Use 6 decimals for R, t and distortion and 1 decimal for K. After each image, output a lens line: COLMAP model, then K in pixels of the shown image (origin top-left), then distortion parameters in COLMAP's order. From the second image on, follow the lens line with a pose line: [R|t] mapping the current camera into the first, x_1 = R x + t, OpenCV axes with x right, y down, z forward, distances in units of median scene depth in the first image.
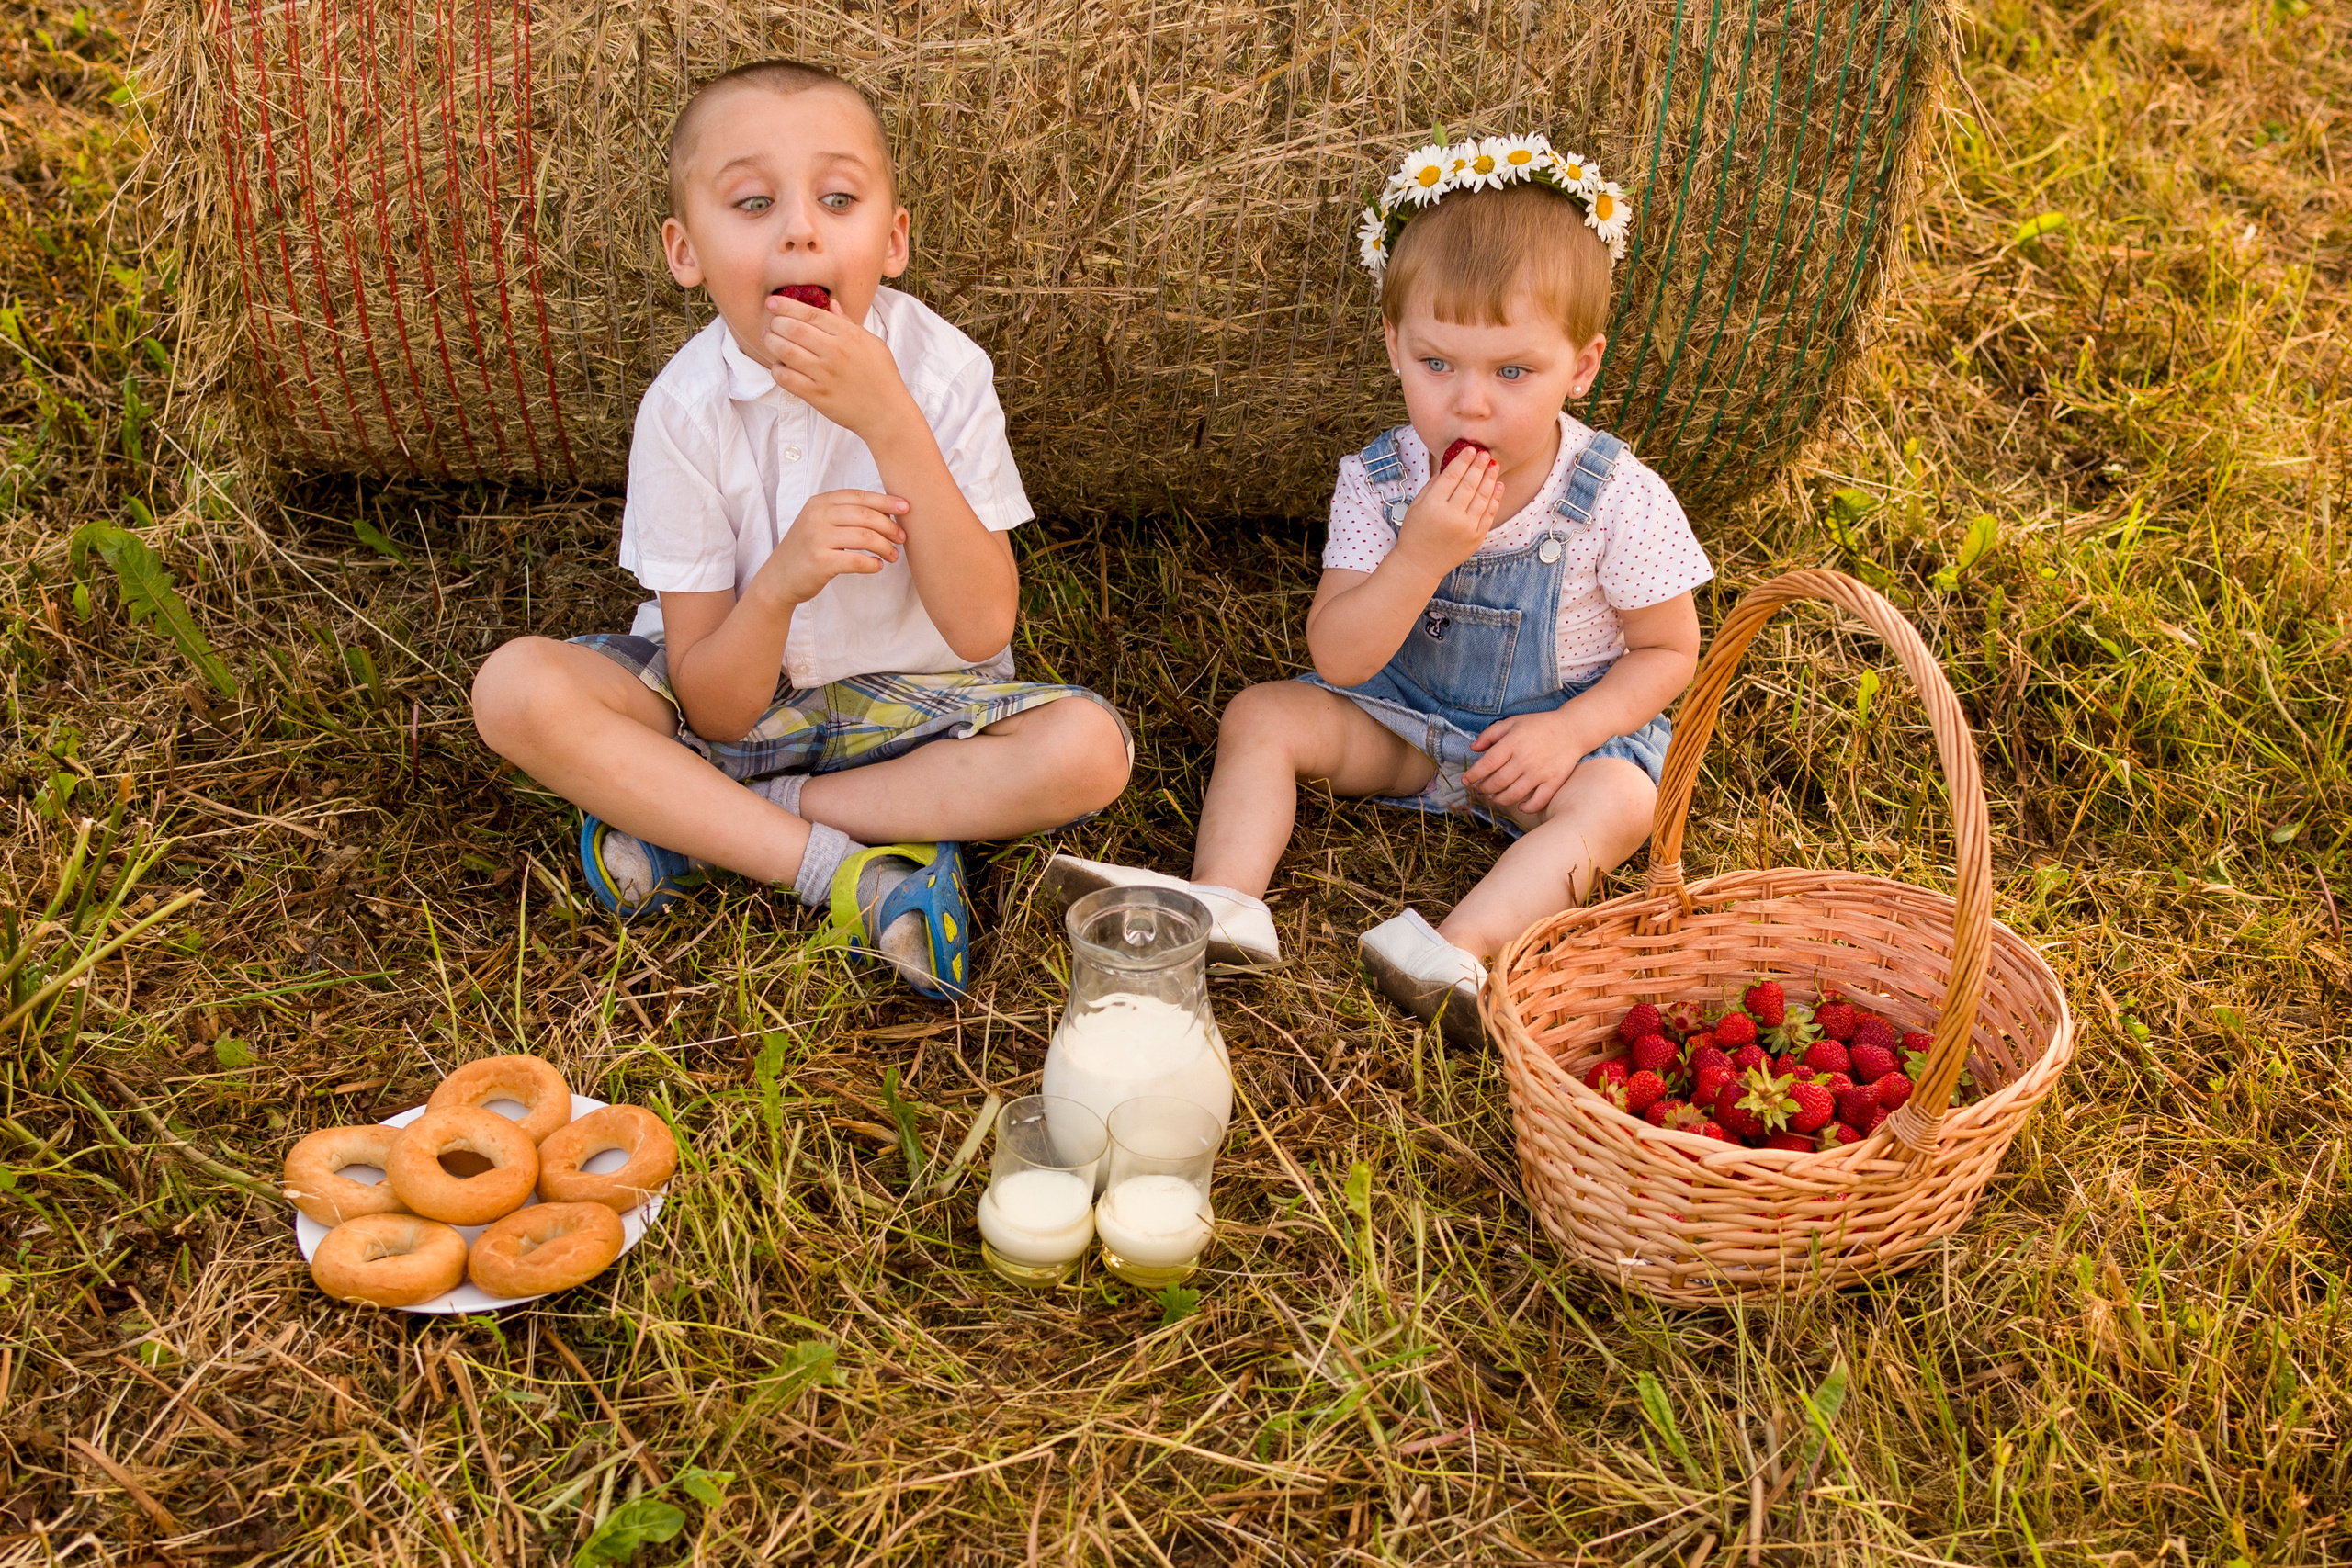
lens RADIAL K [[3567.2, 0, 1181.6], [0, 3567.2, 785.4], [0, 0, 1]] dist [0.001786, 0.000000]
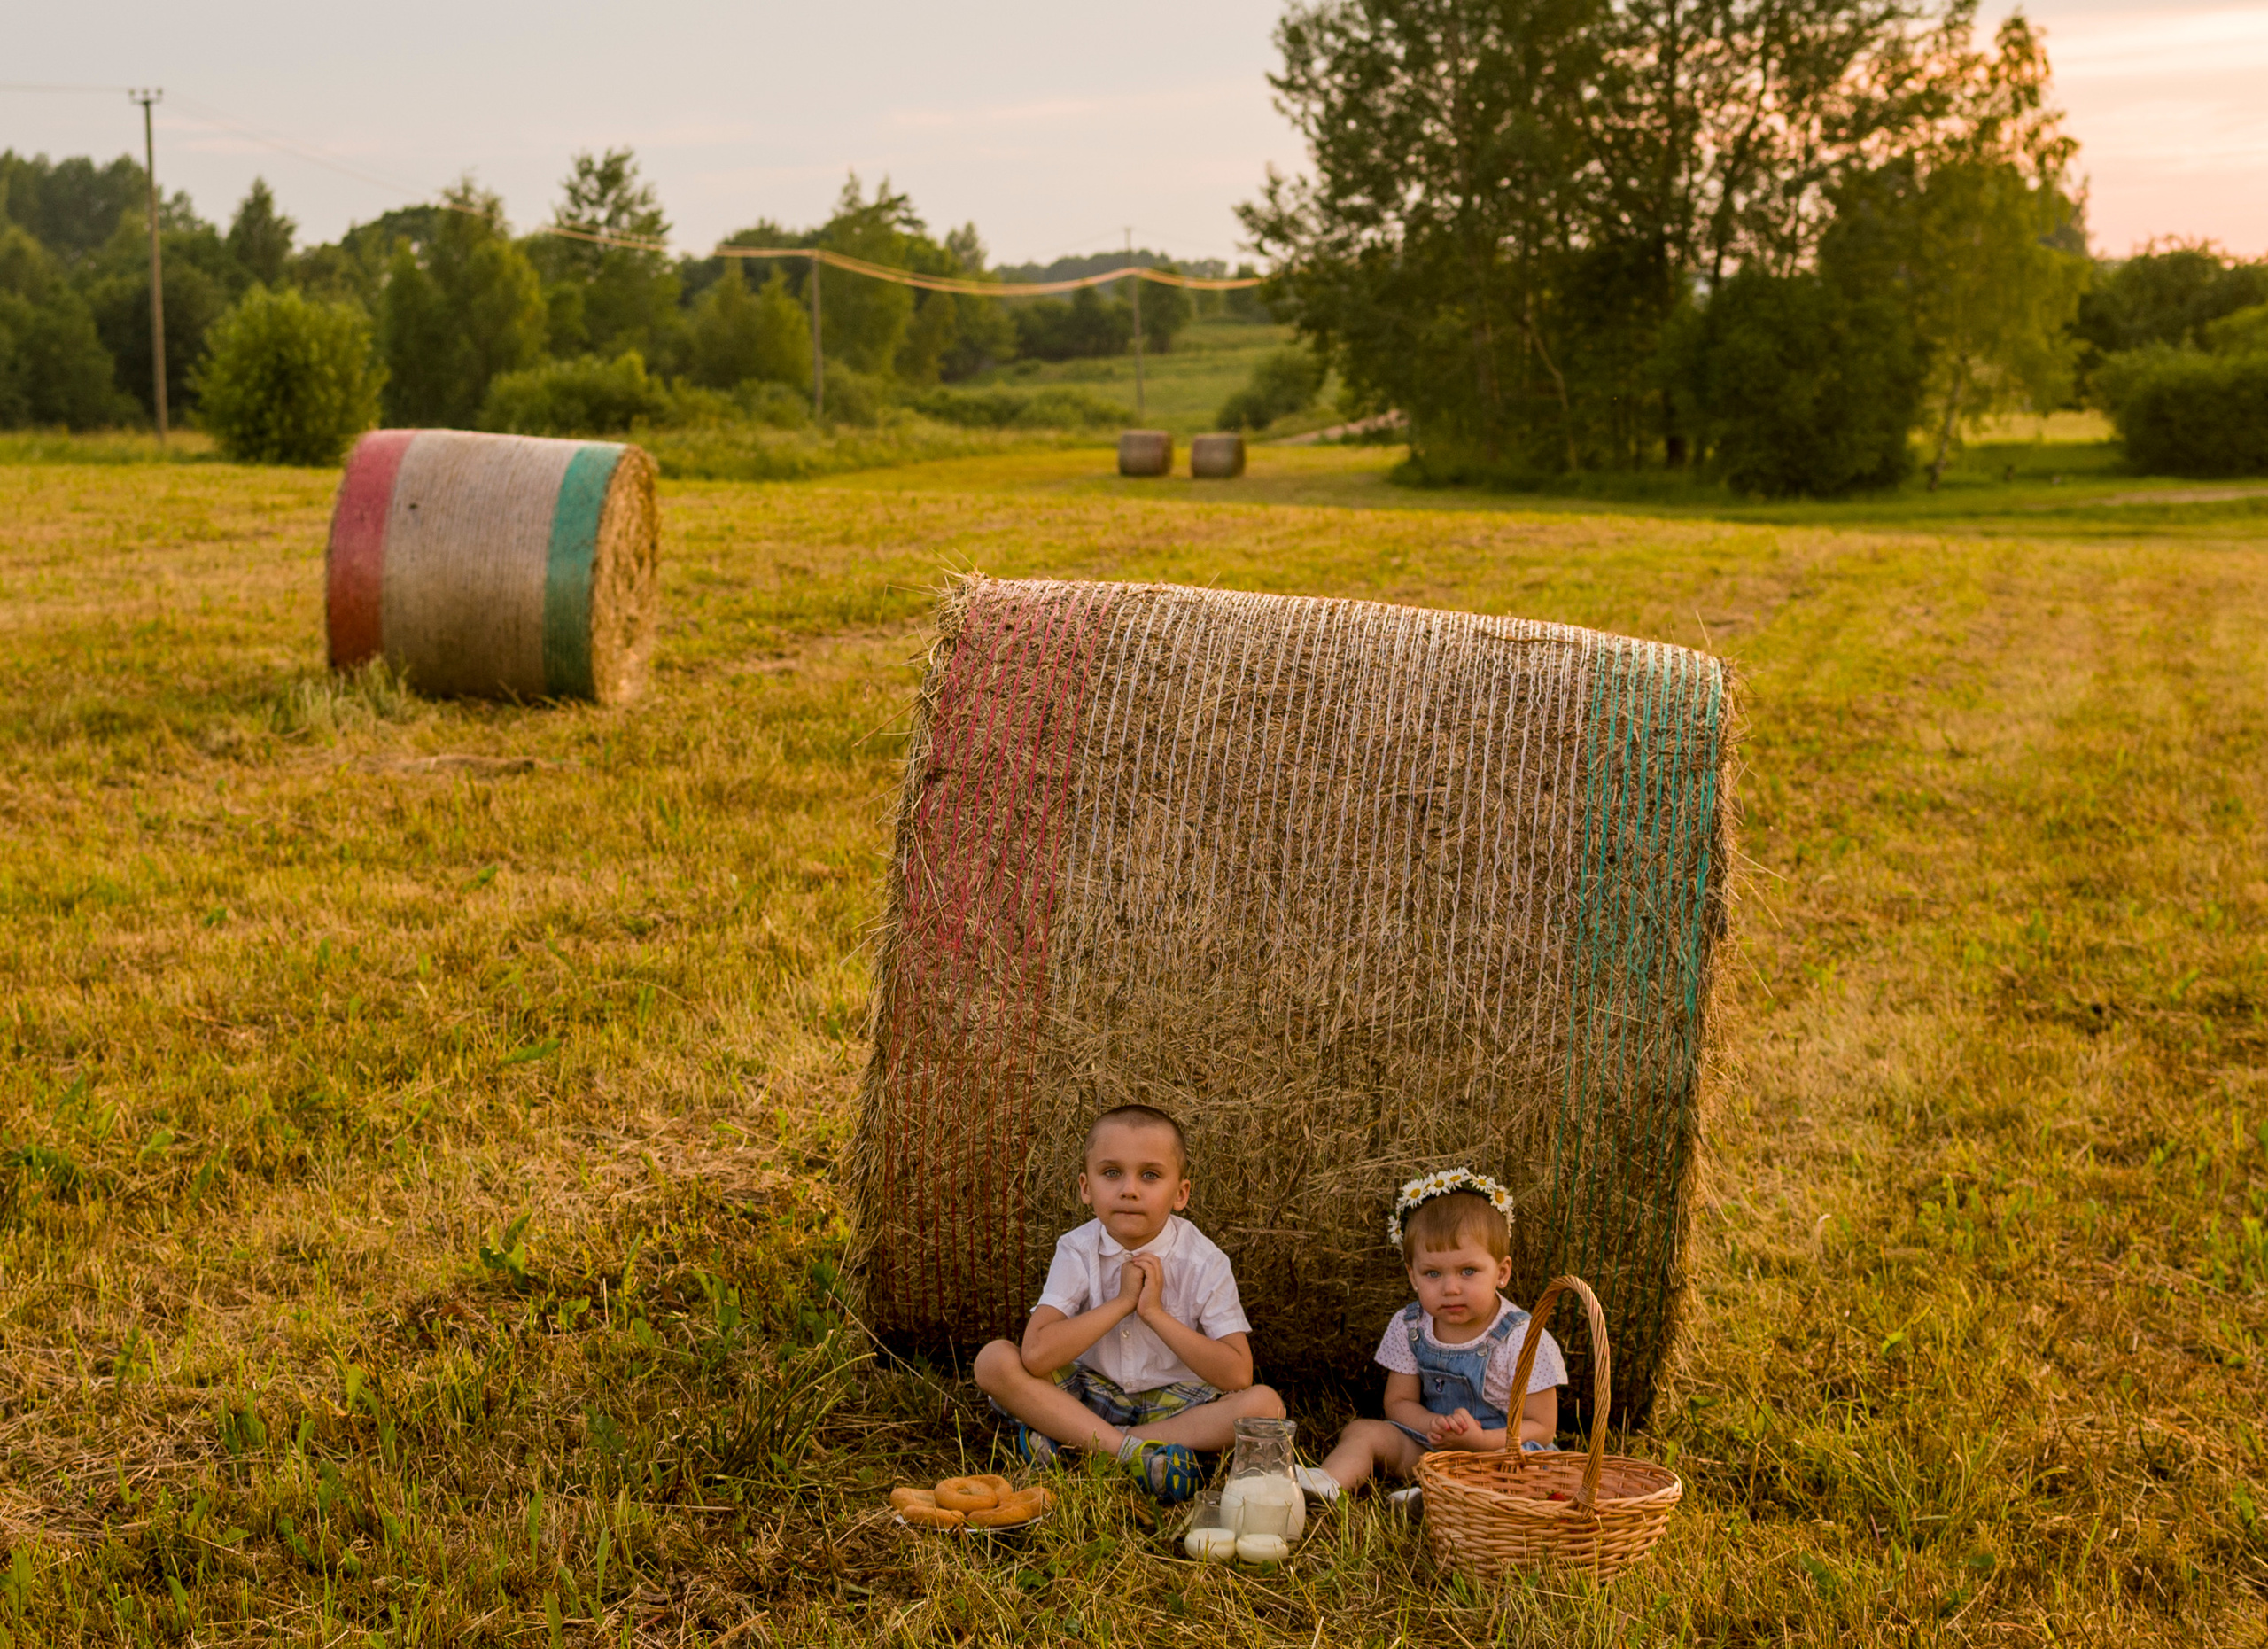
lens RADIAL K [[4538.8, 0, 971.5], [0, 4538.8, 934.0], [0, 0, 1]] dist [-0.002234, 0.000000]
pose [[0.984550, 0.027855, -0.172876, 0.254047], [-0.094661, 0.915238, -0.391636, 0.776666], [0.147314, 0.401950, 0.903734, -1.523585]]
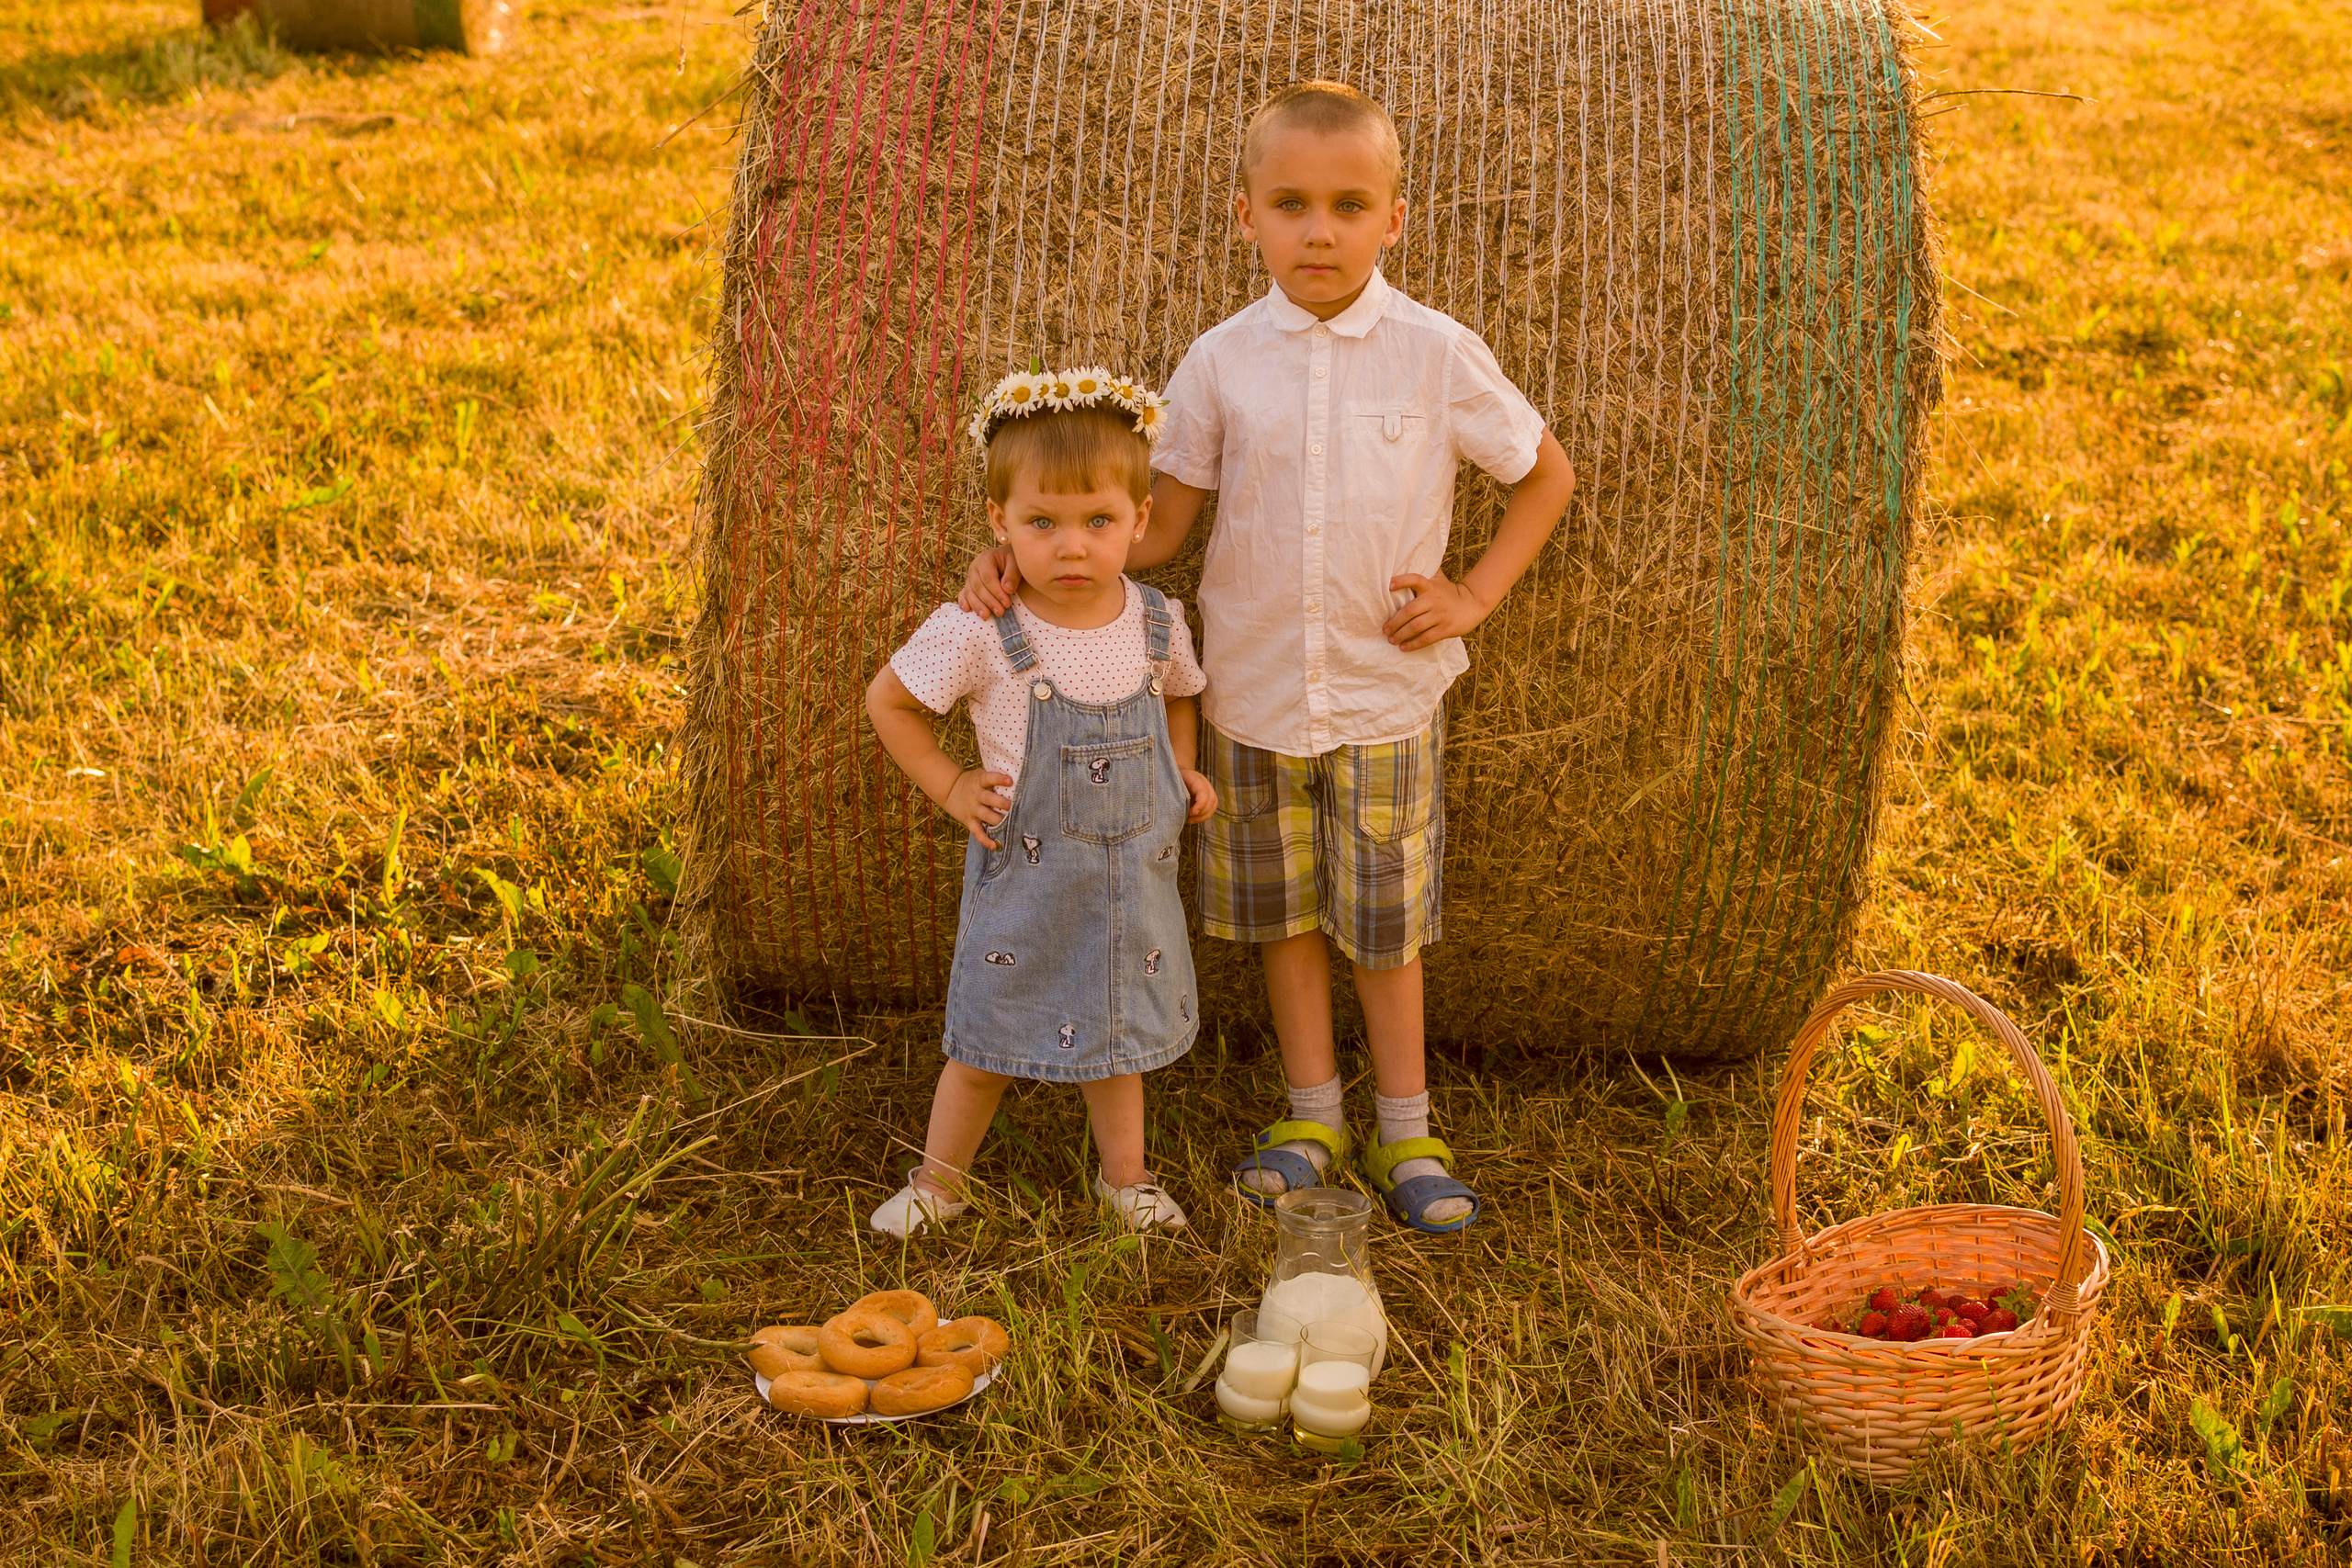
lens RADIAL K [[3567.2, 0, 1186.6], [0, 3567.2, 761.4], [0, 0, 1]] dist [0.001786, 0.000000]
pose [[0.996976, 0.014829, -0.076276, 0.035571], [-0.033960, 0.966064, -0.256060, 0.207491], [0.069890, 0.257876, 0.963647, -0.414312]]
